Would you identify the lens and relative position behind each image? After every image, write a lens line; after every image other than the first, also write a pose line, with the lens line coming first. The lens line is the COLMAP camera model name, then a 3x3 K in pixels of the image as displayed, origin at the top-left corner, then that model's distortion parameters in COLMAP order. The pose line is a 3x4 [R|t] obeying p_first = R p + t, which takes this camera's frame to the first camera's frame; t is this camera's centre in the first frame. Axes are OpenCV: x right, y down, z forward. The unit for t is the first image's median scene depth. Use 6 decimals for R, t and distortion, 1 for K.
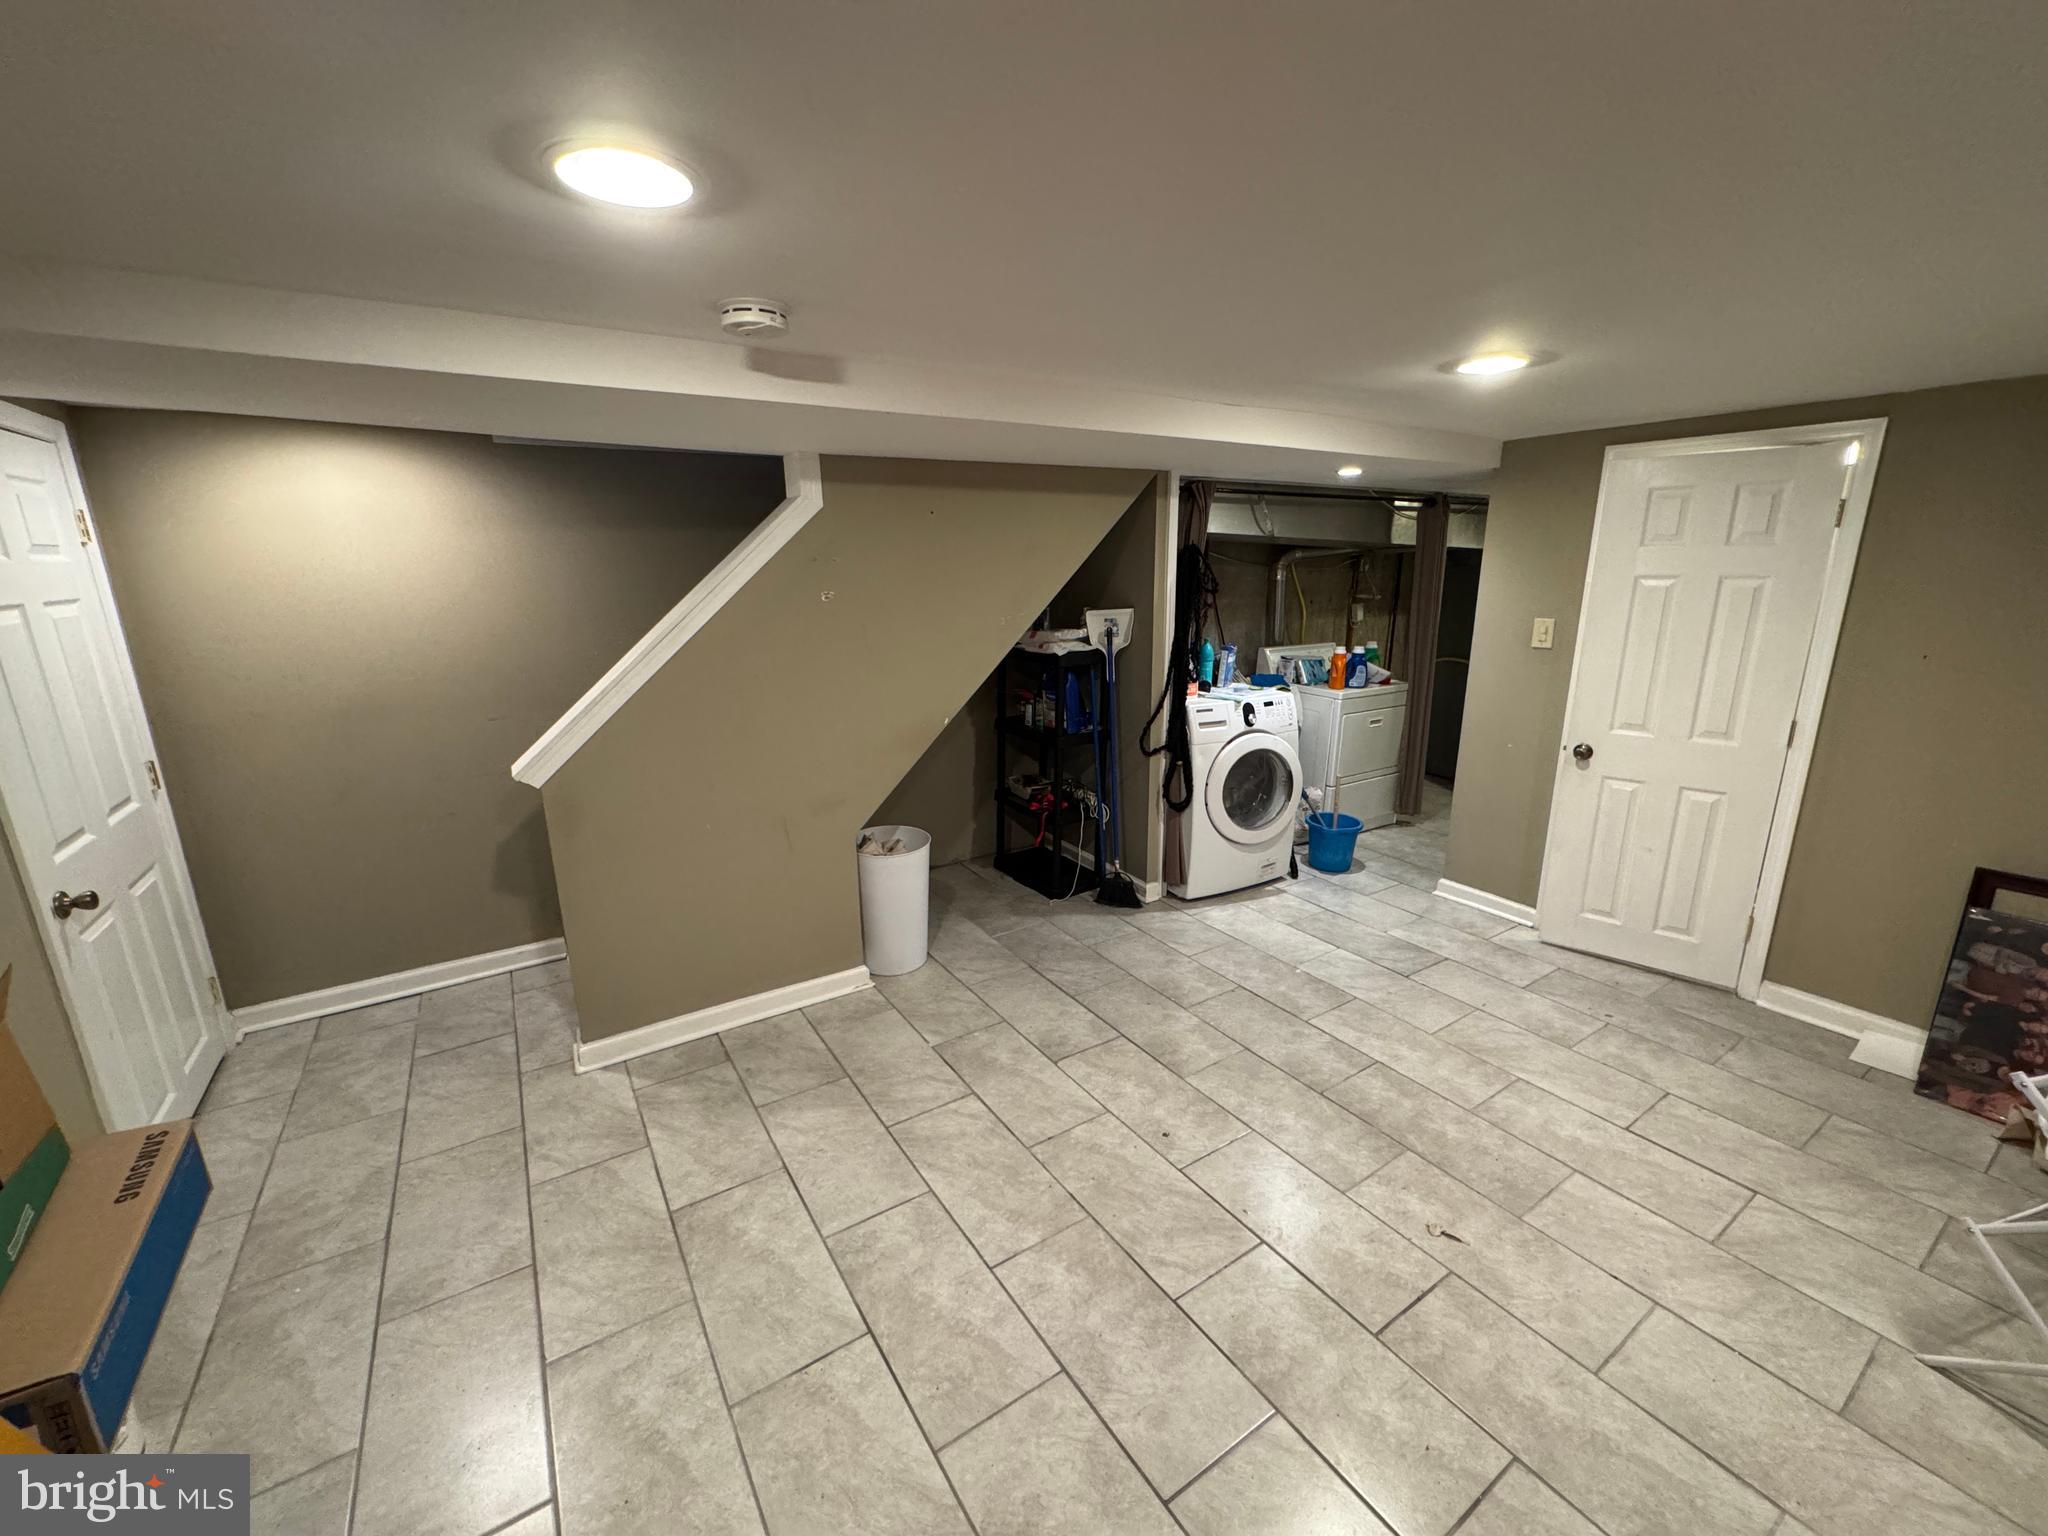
lens RADIAL K [[817.6, 0, 1029.3], [0, 817.6, 763.9], [0, 0, 1]] dist [-0.000553, -0.000129]
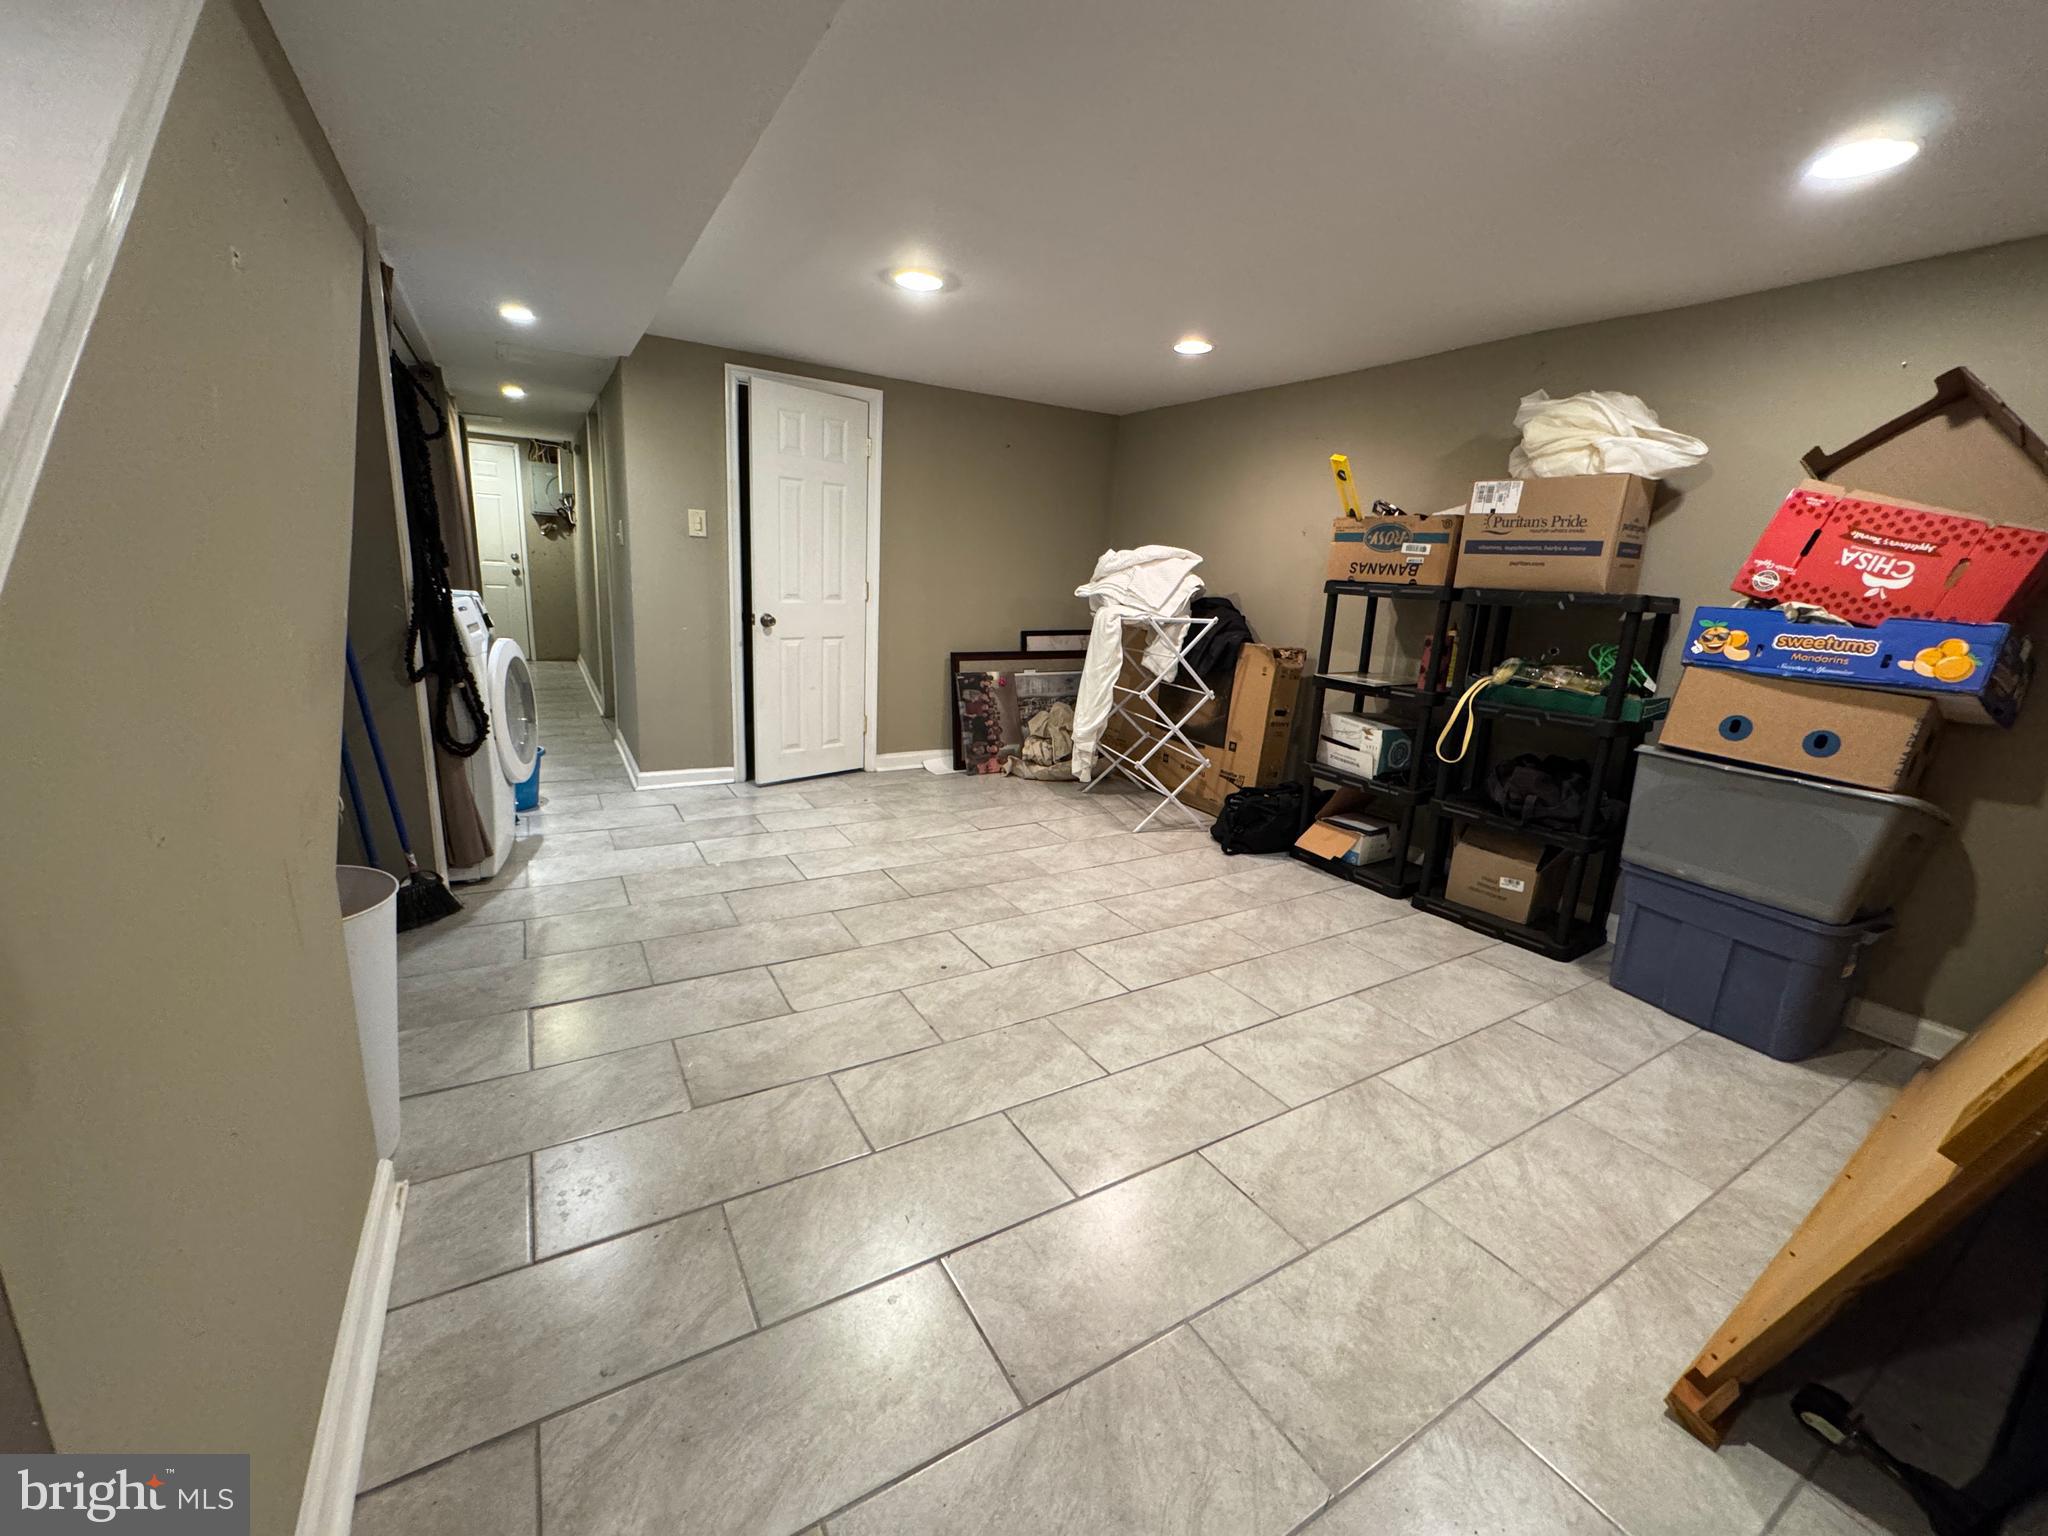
lens RADIAL K [[817.6, 0, 1016.6], [0, 817.6, 763.2], [0, 0, 1]] dist [-0.000553, -0.000129]
pose [[0.048805, -0.221463, 0.973947, -0.729793], [0.185145, 0.960216, 0.209063, 0.005779], [-0.981499, 0.170118, 0.087866, 0.725459]]
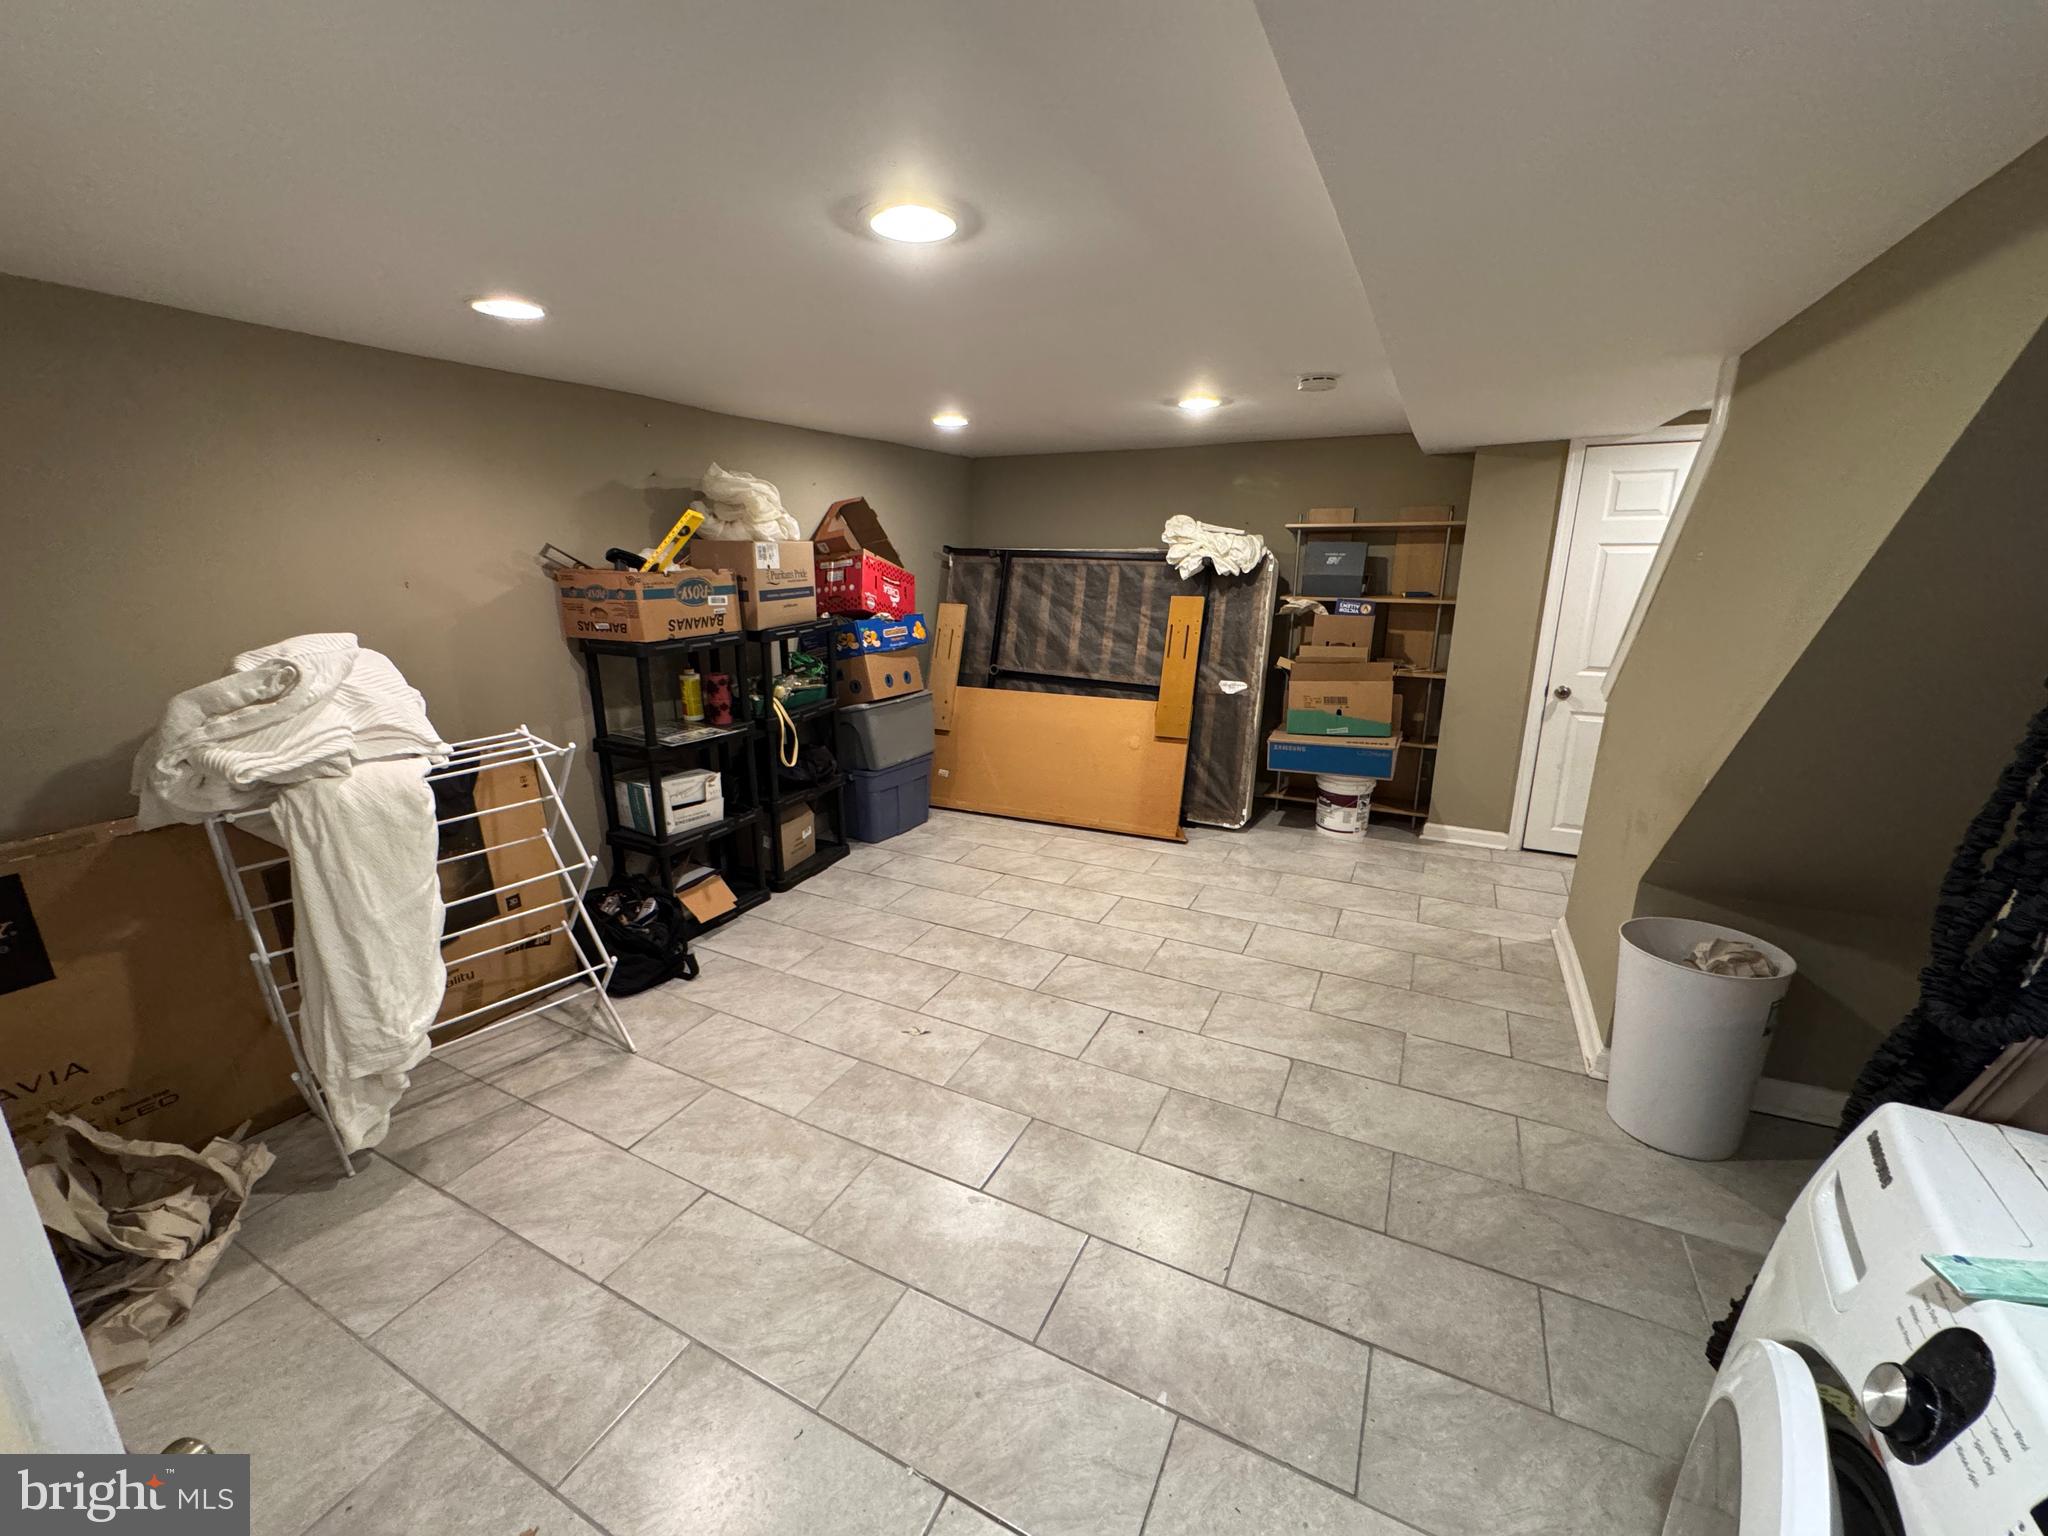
lens RADIAL K [[817.6, 0, 1027.9], [0, 817.6, 771.4], [0, 0, 1]] dist [-0.000553, -0.000129]
pose [[-0.867426, 0.140507, -0.477315, 0.738624], [-0.111780, 0.879750, 0.462109, -0.341093], [0.484847, 0.454200, -0.747413, 1.500977]]
